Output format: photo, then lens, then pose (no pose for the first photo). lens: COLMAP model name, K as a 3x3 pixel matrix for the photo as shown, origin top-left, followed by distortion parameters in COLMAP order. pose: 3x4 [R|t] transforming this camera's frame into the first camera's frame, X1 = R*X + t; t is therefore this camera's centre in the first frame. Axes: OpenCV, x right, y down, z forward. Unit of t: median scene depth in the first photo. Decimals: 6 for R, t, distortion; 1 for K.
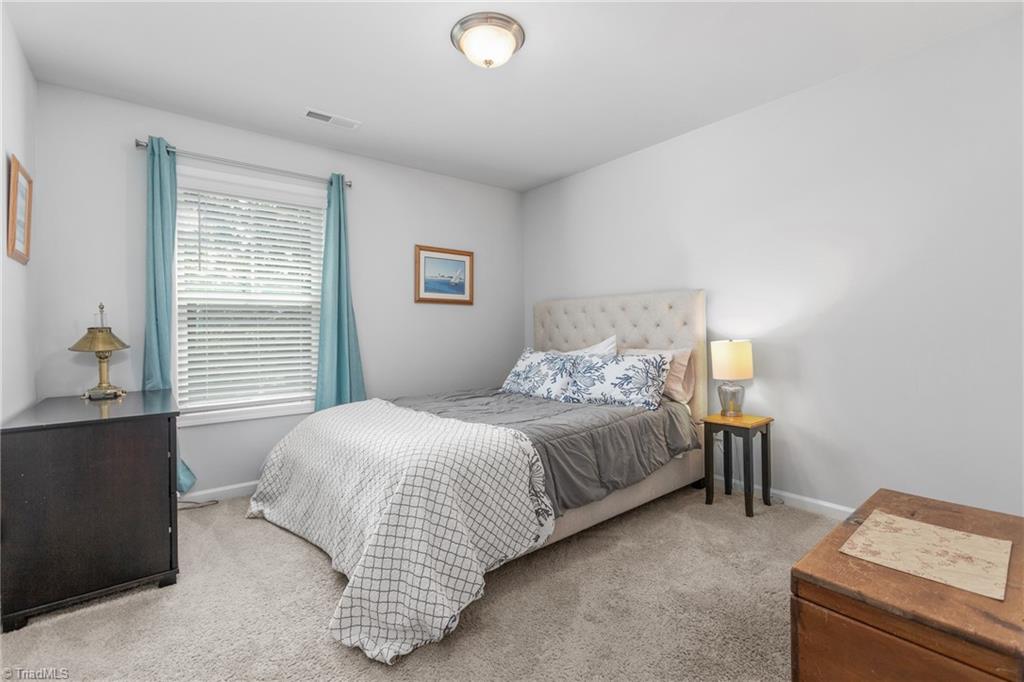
lens RADIAL K [[454.2, 0, 513.3], [0, 454.2, 336.6], [0, 0, 1]] dist [-0.026722, 0.017163]
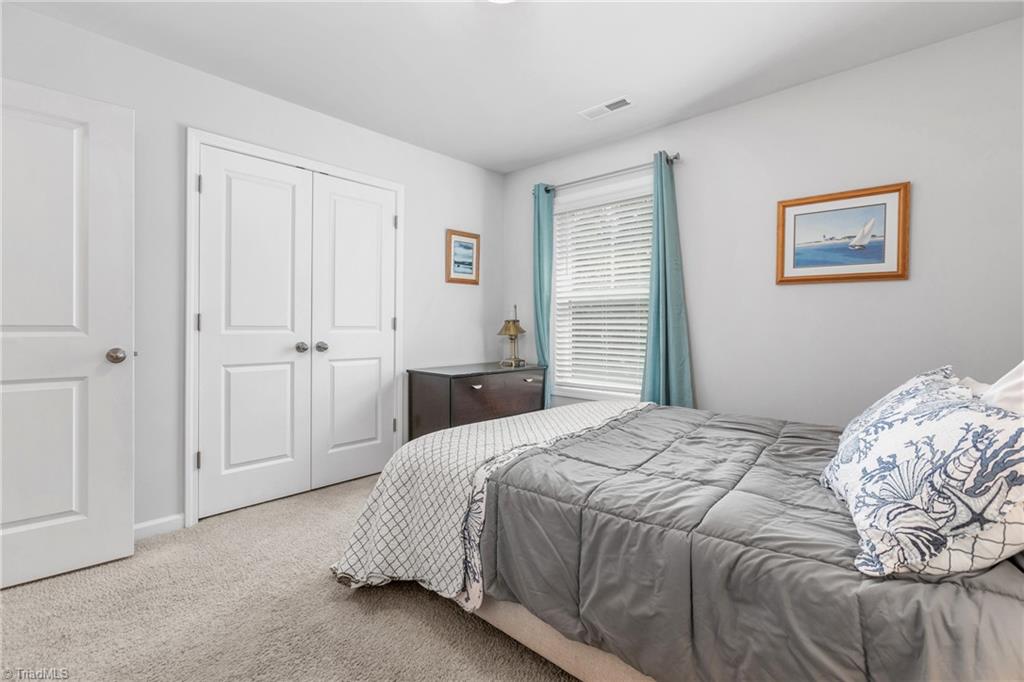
lens RADIAL K [[454.2, 0, 513.3], [0, 454.2, 336.6], [0, 0, 1]] dist [-0.026722, 0.017163]
pose [[0.147095, 0.035809, -0.988474, 0.484791], [-0.020905, 0.999234, 0.033088, -0.011543], [0.988901, 0.015797, 0.147731, 0.583171]]
